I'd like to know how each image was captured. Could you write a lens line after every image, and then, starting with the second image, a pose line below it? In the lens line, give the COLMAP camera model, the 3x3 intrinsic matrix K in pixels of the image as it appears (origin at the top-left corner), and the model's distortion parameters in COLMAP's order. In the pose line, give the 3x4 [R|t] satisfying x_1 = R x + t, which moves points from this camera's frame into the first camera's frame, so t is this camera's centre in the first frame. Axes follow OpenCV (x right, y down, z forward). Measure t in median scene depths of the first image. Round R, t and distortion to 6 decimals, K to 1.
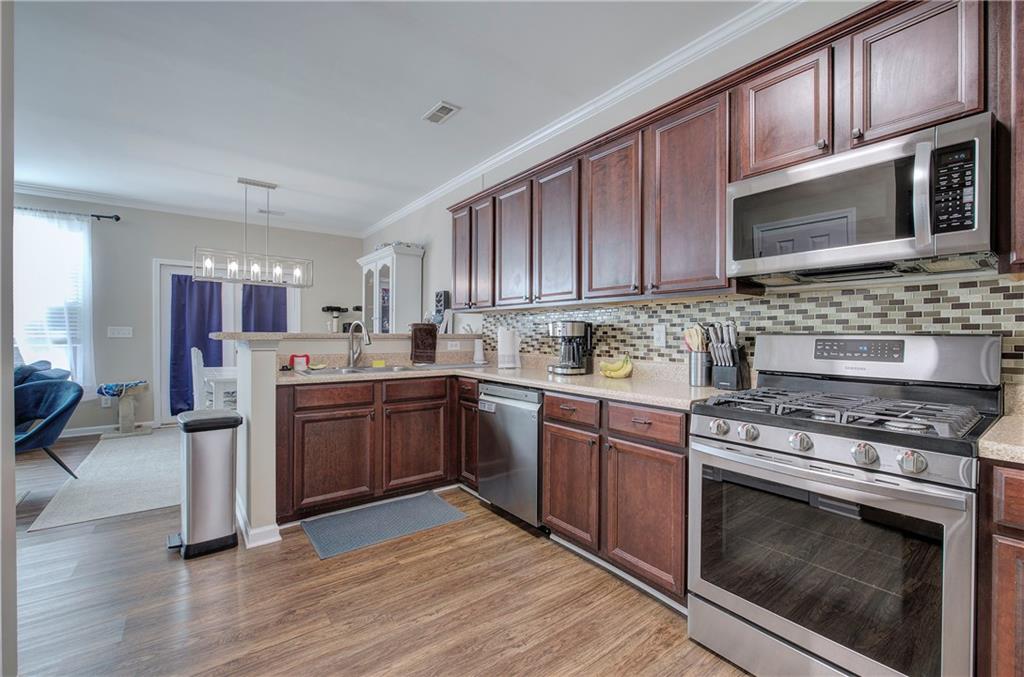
lens RADIAL K [[438.1, 0, 516.5], [0, 438.1, 336.4], [0, 0, 1]] dist [-0.002943, 0.000166]
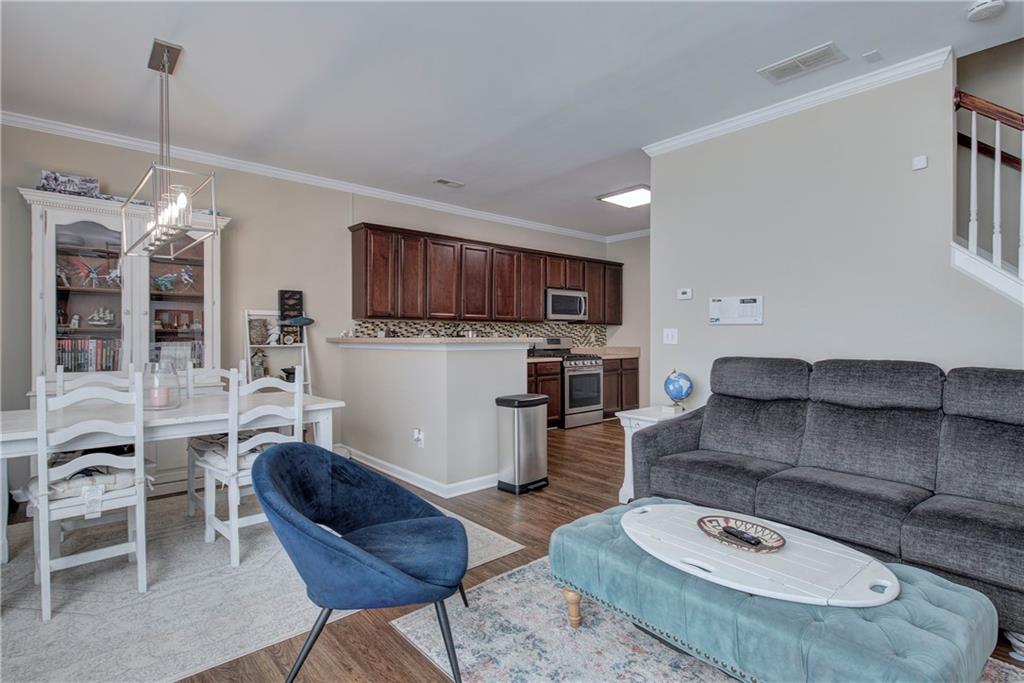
lens RADIAL K [[510.7, 0, 516.5], [0, 510.7, 341.2], [0, 0, 1]] dist [0.001708, 0.000007]
pose [[-0.094918, -0.014416, 0.995381, -2.407559], [0.004894, 0.999876, 0.014948, -0.024120], [-0.995473, 0.006290, -0.094836, 1.225032]]
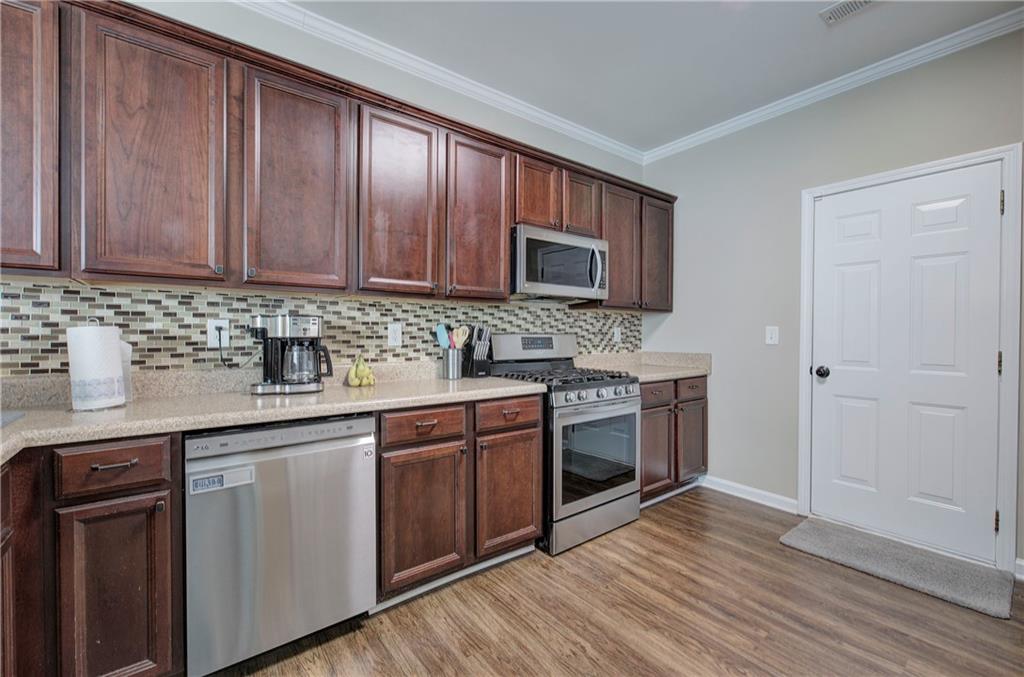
lens RADIAL K [[438.1, 0, 511.8], [0, 438.1, 332.8], [0, 0, 1]] dist [-0.002943, 0.000166]
pose [[-0.024654, -0.005232, 0.999682, -0.688374], [-0.000351, 0.999986, 0.005225, -0.012784], [-0.999696, -0.000222, -0.024655, 0.825577]]
